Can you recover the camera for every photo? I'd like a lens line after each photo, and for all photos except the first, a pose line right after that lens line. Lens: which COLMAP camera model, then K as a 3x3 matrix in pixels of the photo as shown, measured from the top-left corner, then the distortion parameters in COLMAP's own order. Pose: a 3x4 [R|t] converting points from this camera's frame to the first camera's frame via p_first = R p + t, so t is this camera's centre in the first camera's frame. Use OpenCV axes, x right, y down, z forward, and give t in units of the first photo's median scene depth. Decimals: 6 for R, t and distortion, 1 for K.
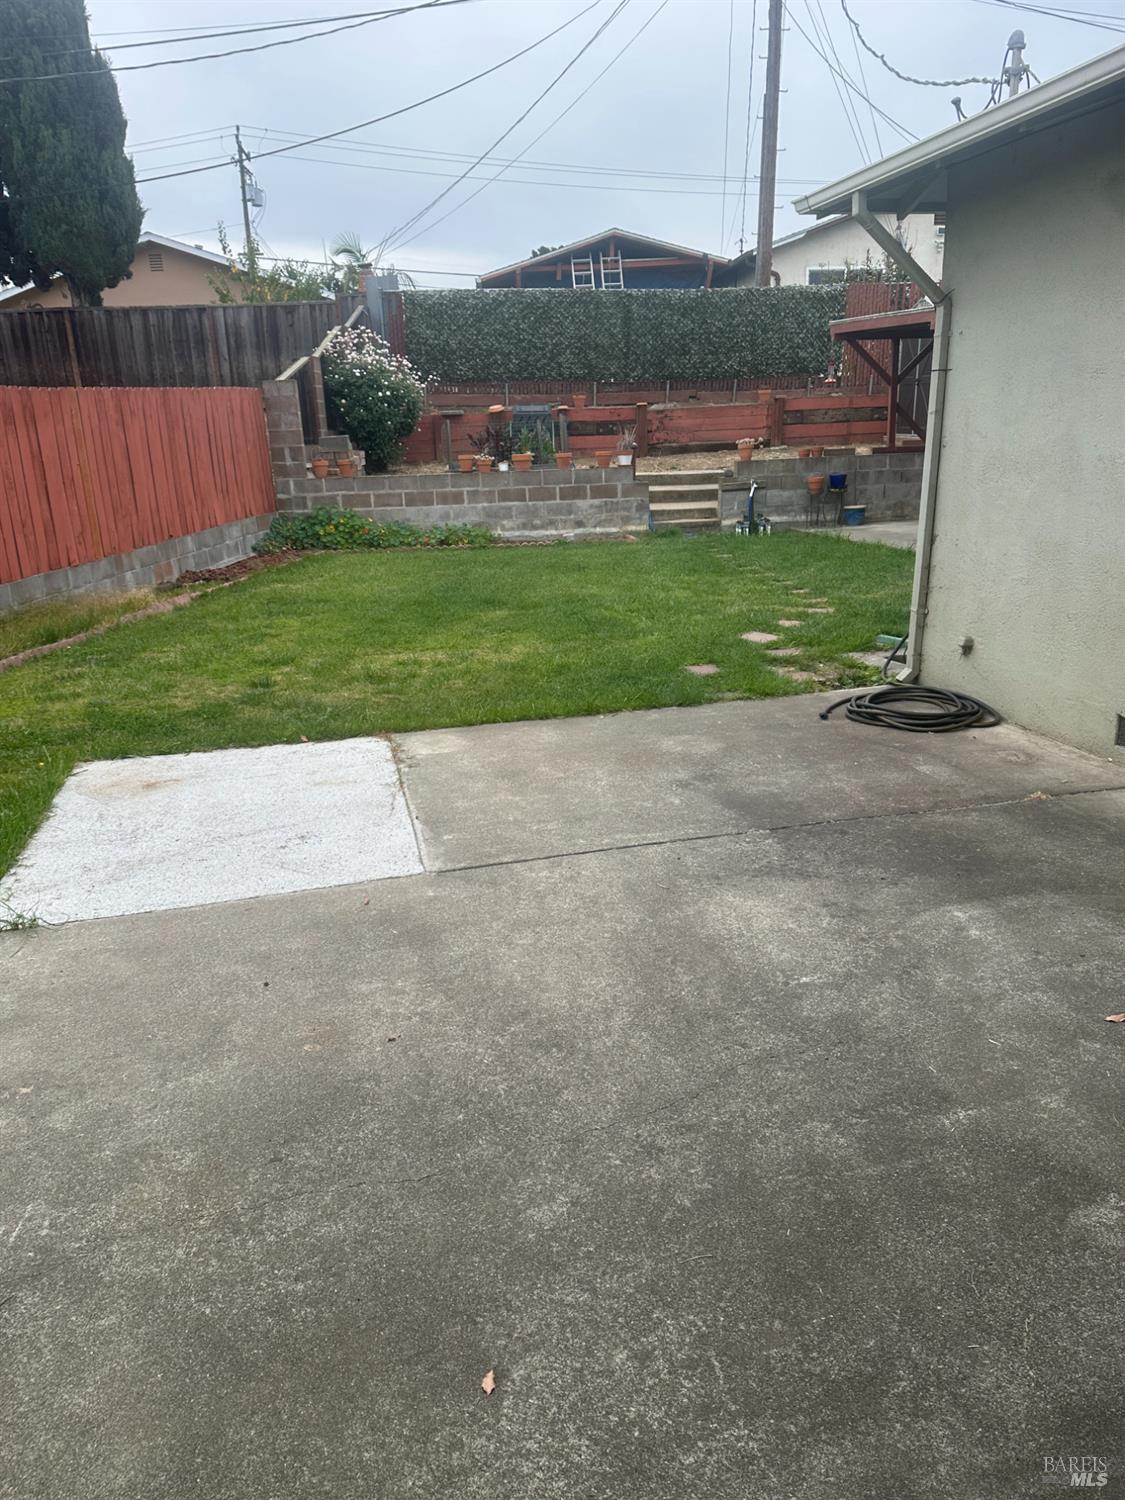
lens RADIAL K [[1055.8, 0, 558.8], [0, 1055.8, 760.9], [0, 0, 1]] dist [0.143149, -0.233604]
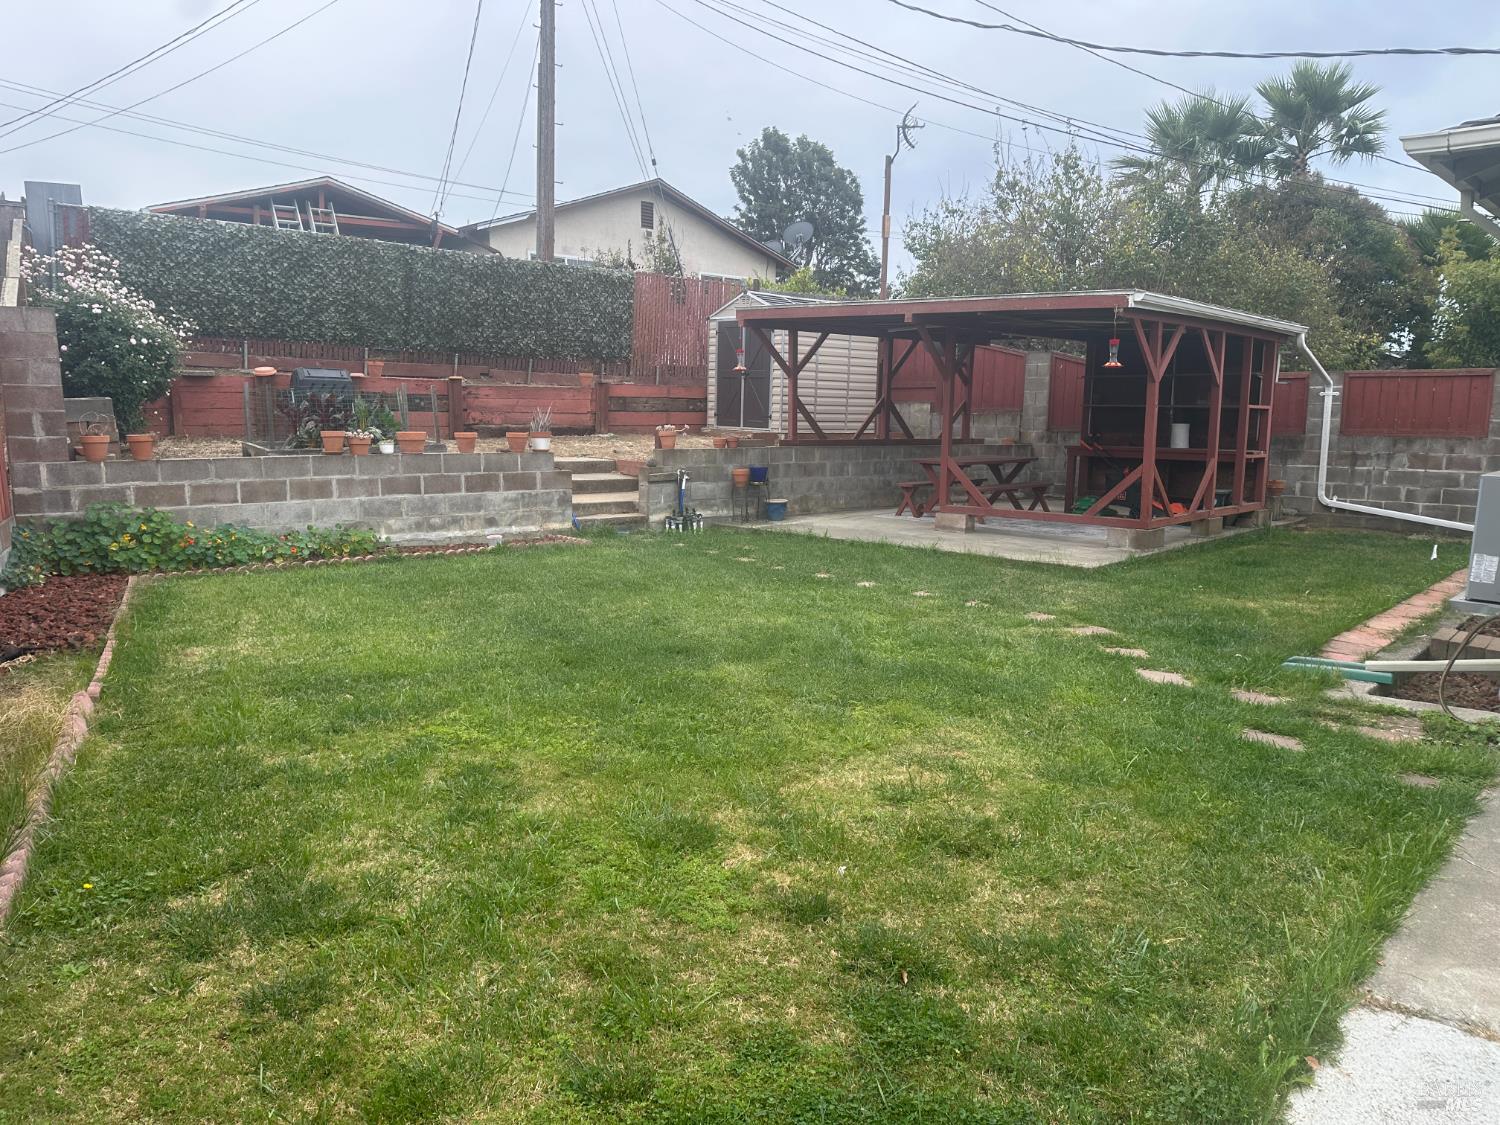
lens RADIAL K [[1076.6, 0, 756.5], [0, 1076.6, 568.0], [0, 0, 1]] dist [0.159286, -0.231754]
pose [[0.839201, -0.040315, 0.542324, -0.249714], [0.126964, 0.984214, -0.123303, -0.071482], [-0.528792, 0.172332, 0.831072, 0.260578]]
